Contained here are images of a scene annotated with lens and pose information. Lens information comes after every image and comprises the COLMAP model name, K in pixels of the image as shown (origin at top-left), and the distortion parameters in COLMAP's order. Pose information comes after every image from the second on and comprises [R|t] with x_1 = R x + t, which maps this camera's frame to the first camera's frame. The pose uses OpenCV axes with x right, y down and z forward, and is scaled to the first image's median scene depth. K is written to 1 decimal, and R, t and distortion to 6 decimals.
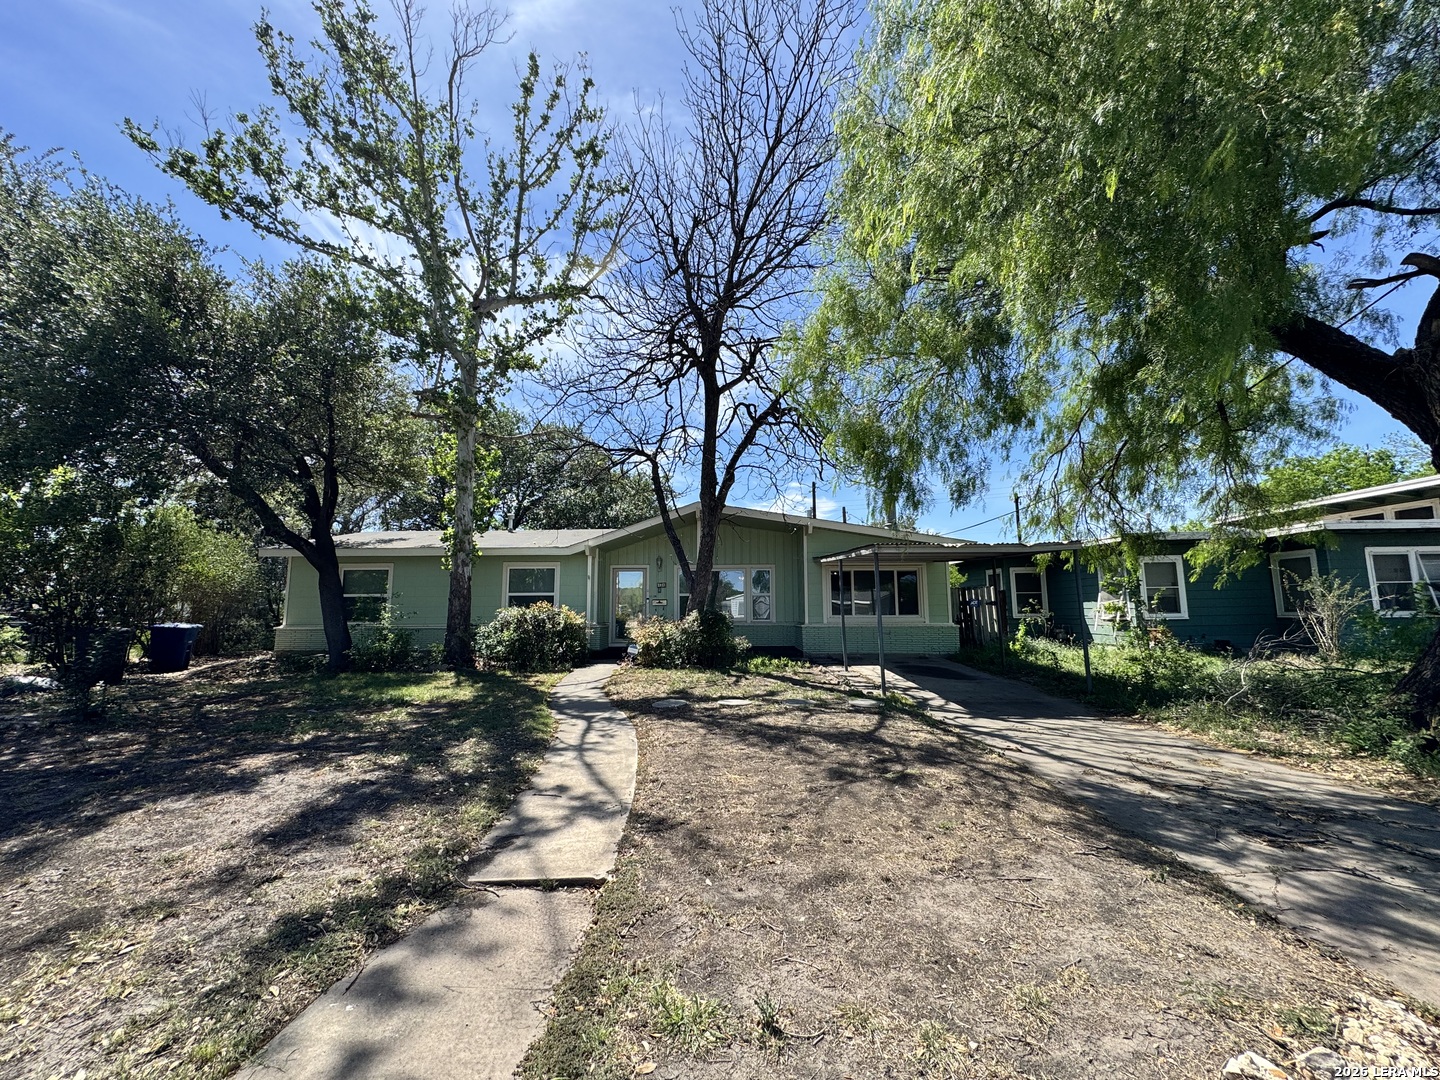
lens RADIAL K [[571.7, 0, 720.3], [0, 571.7, 535.3], [0, 0, 1]] dist [-0.002487, 0.000756]
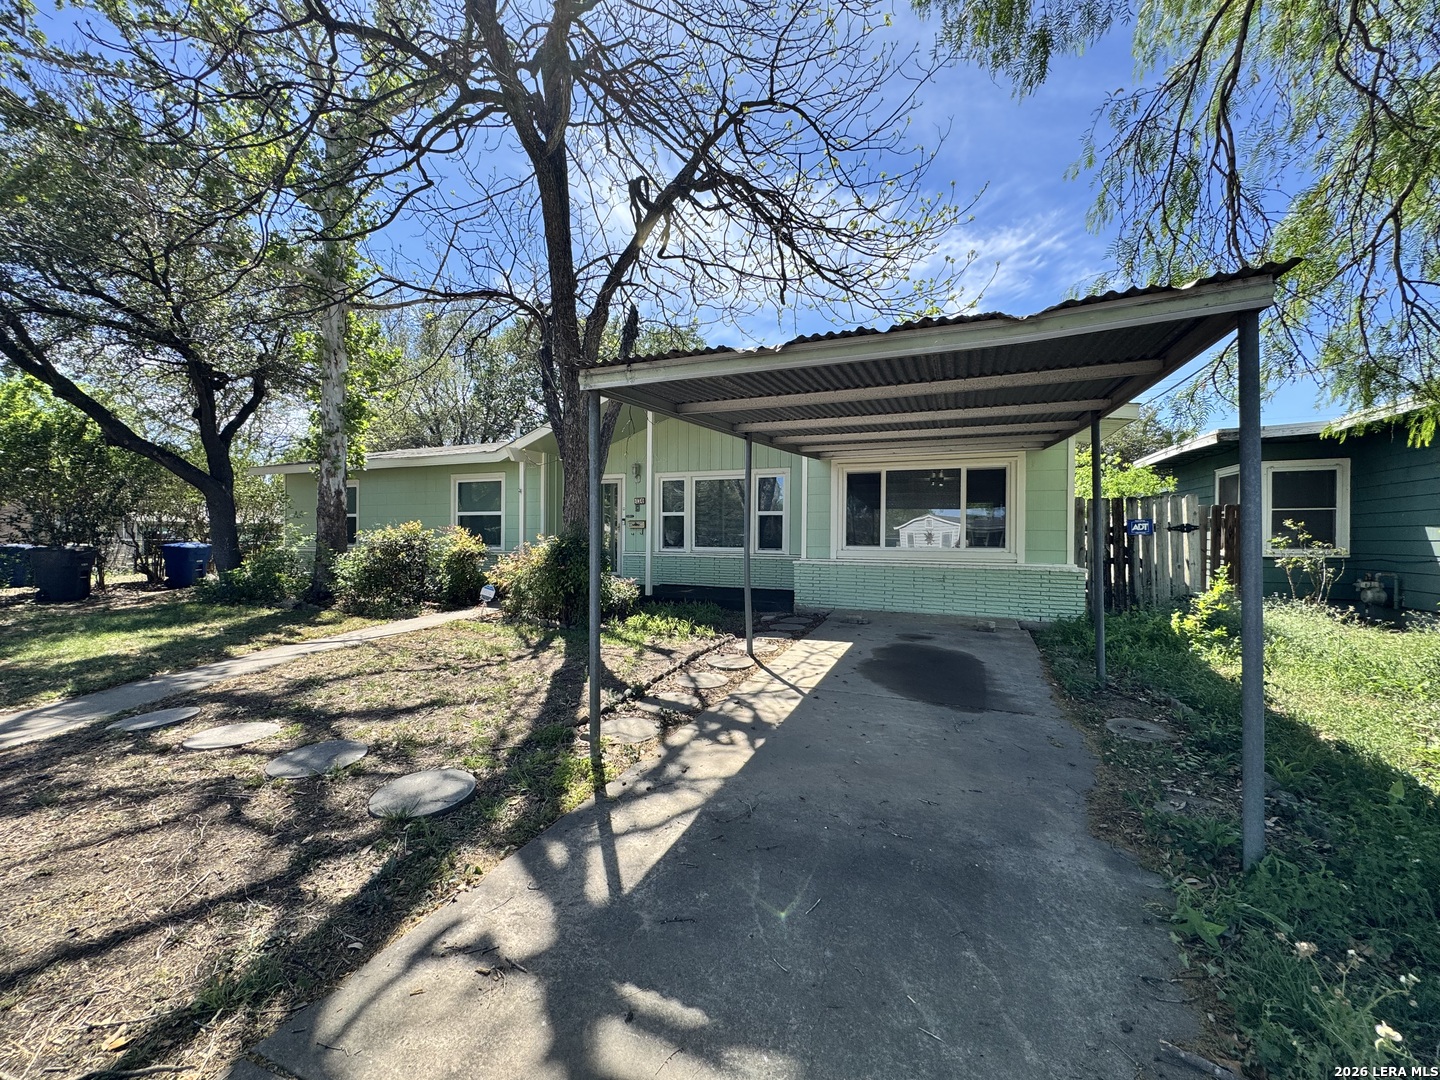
lens RADIAL K [[571.7, 0, 716.4], [0, 571.7, 536.1], [0, 0, 1]] dist [-0.002487, 0.000756]
pose [[0.930606, 0.011534, -0.365840, 0.320119], [0.037519, 0.991233, 0.126690, 0.052665], [0.364094, -0.131624, 0.922014, 0.437136]]
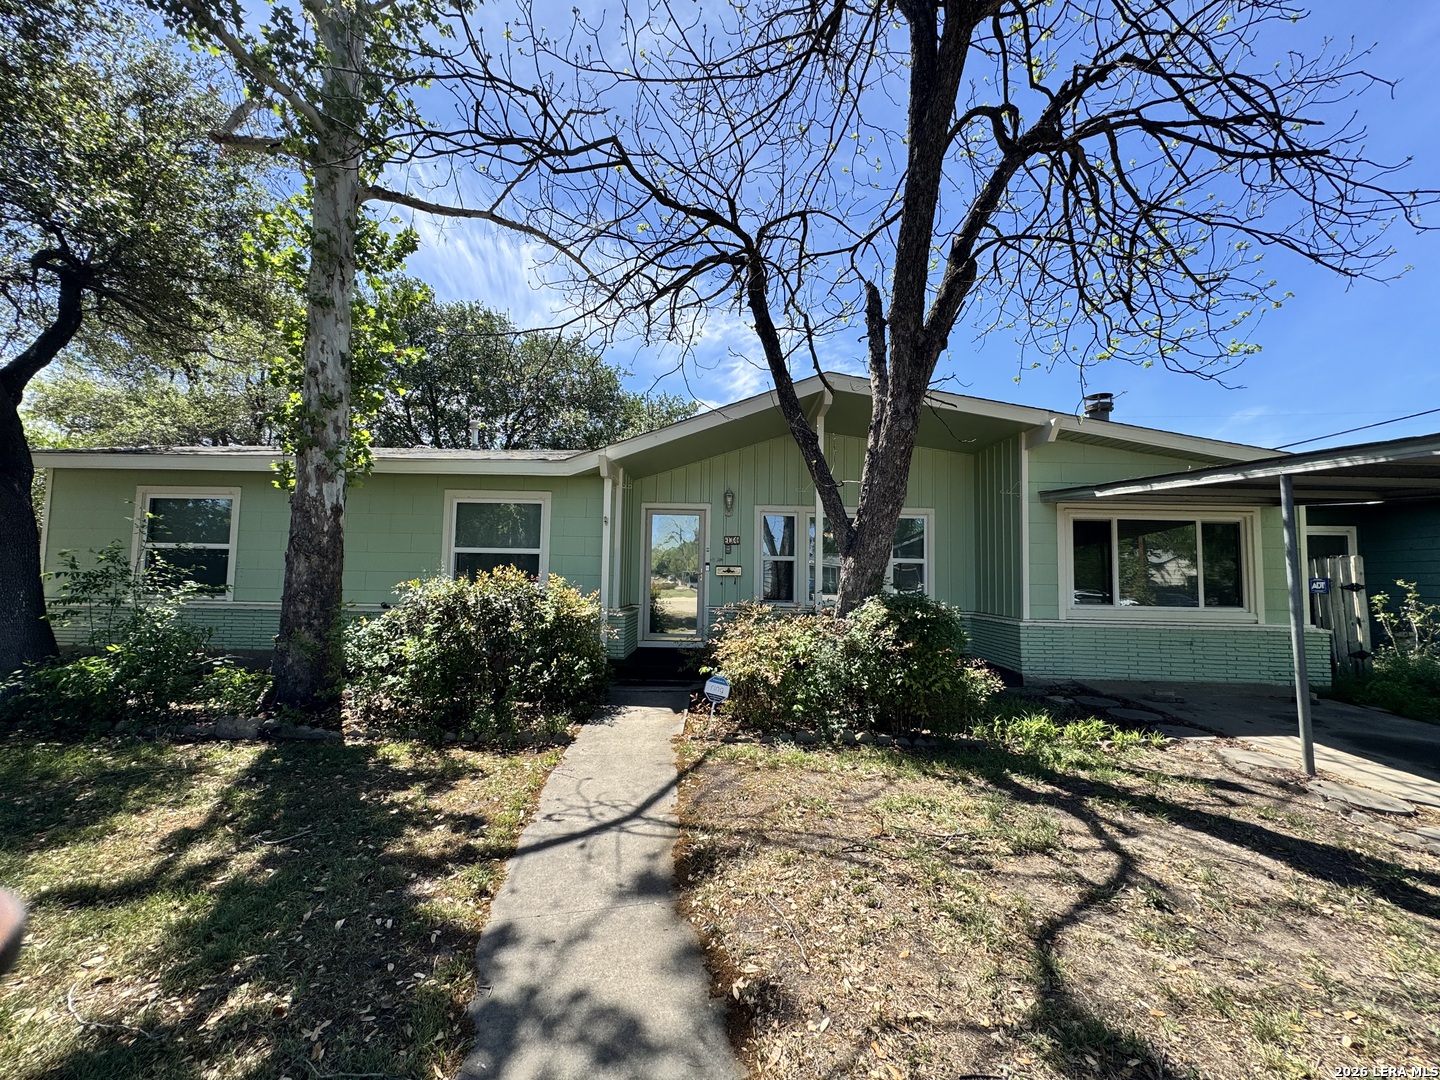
lens RADIAL K [[571.7, 0, 721.3], [0, 571.7, 536.6], [0, 0, 1]] dist [-0.002487, 0.000756]
pose [[0.999723, 0.023404, 0.002496, -0.141757], [-0.023517, 0.997583, 0.065388, 0.057994], [-0.000960, -0.065428, 0.997857, 0.542628]]
